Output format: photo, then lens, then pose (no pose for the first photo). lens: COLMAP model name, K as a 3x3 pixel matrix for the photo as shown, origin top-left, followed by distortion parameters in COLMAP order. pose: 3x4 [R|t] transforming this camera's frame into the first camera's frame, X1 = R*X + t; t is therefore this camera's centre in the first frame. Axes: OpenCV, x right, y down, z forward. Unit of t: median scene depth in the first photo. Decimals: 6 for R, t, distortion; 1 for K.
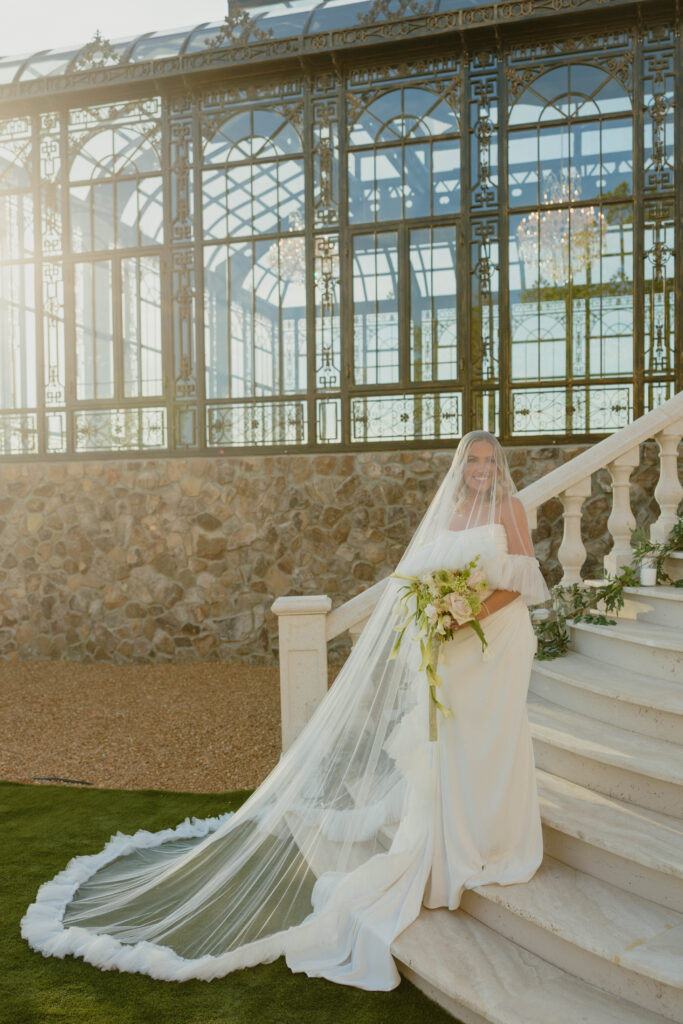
lens RADIAL K [[952.1, 0, 387.5], [0, 952.1, 552.9], [0, 0, 1]] dist [-0.005210, 0.000000]
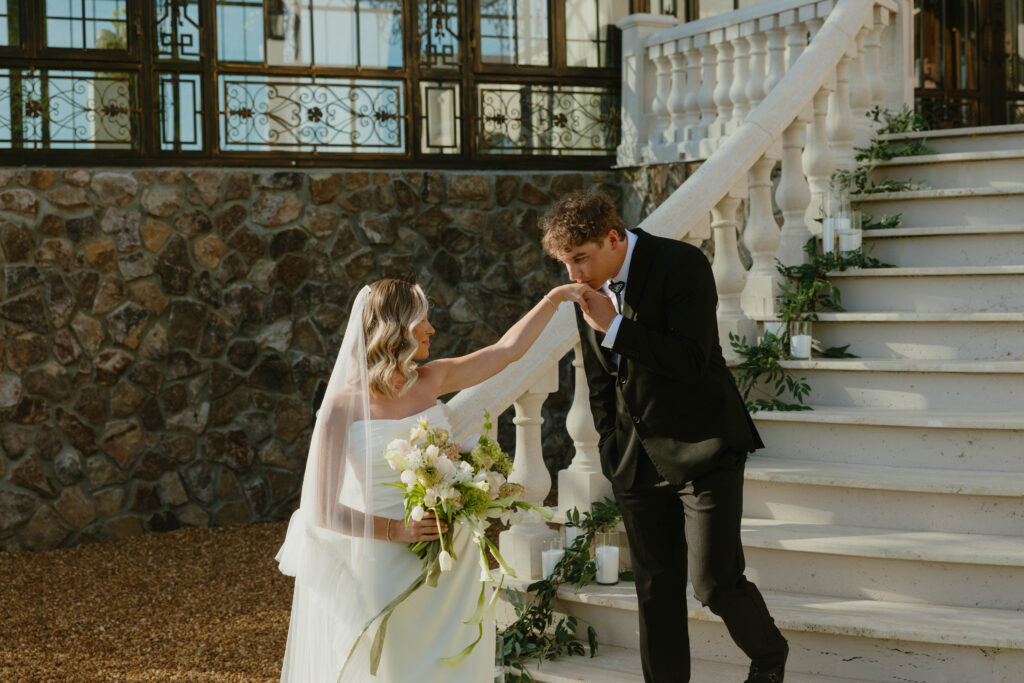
lens RADIAL K [[1529.3, 0, 550.2], [0, 1529.3, 302.9], [0, 0, 1]] dist [0.034577, 0.000000]
pose [[0.790235, -0.016981, 0.612569, -0.299571], [0.034654, 0.999255, -0.017004, -0.000131], [-0.611823, 0.034665, 0.790234, 0.088269]]
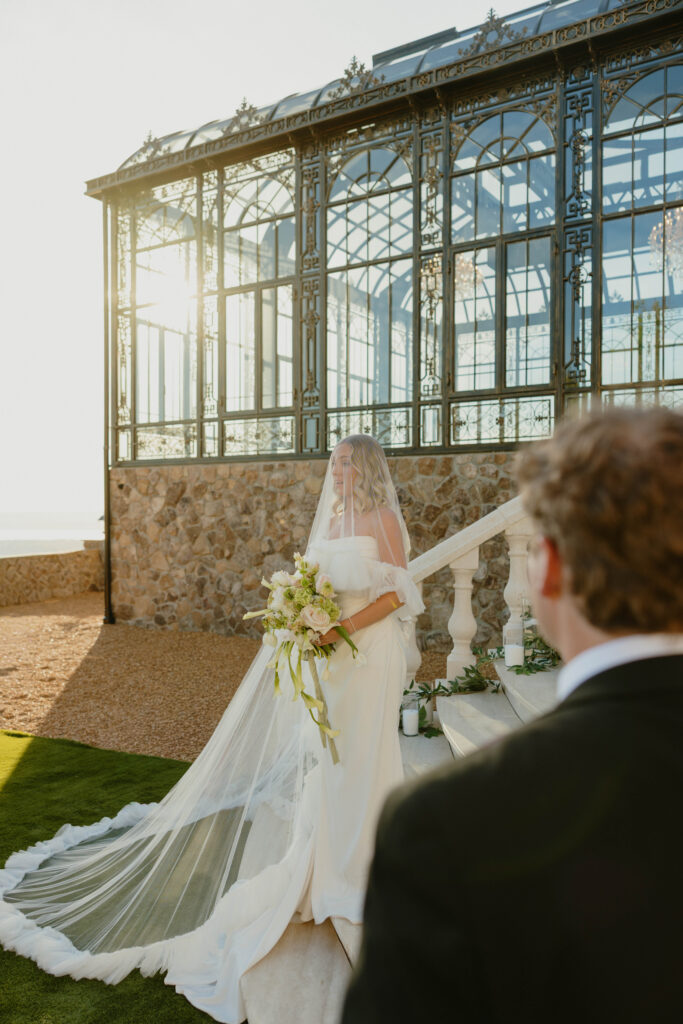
lens RADIAL K [[826.7, 0, 323.4], [0, 826.7, 521.8], [0, 0, 1]] dist [0.000558, -0.010208]
pose [[0.956174, 0.014101, -0.292461, 0.100042], [-0.019553, 0.999685, -0.015726, -0.011831], [0.292147, 0.020755, 0.956148, 0.065512]]
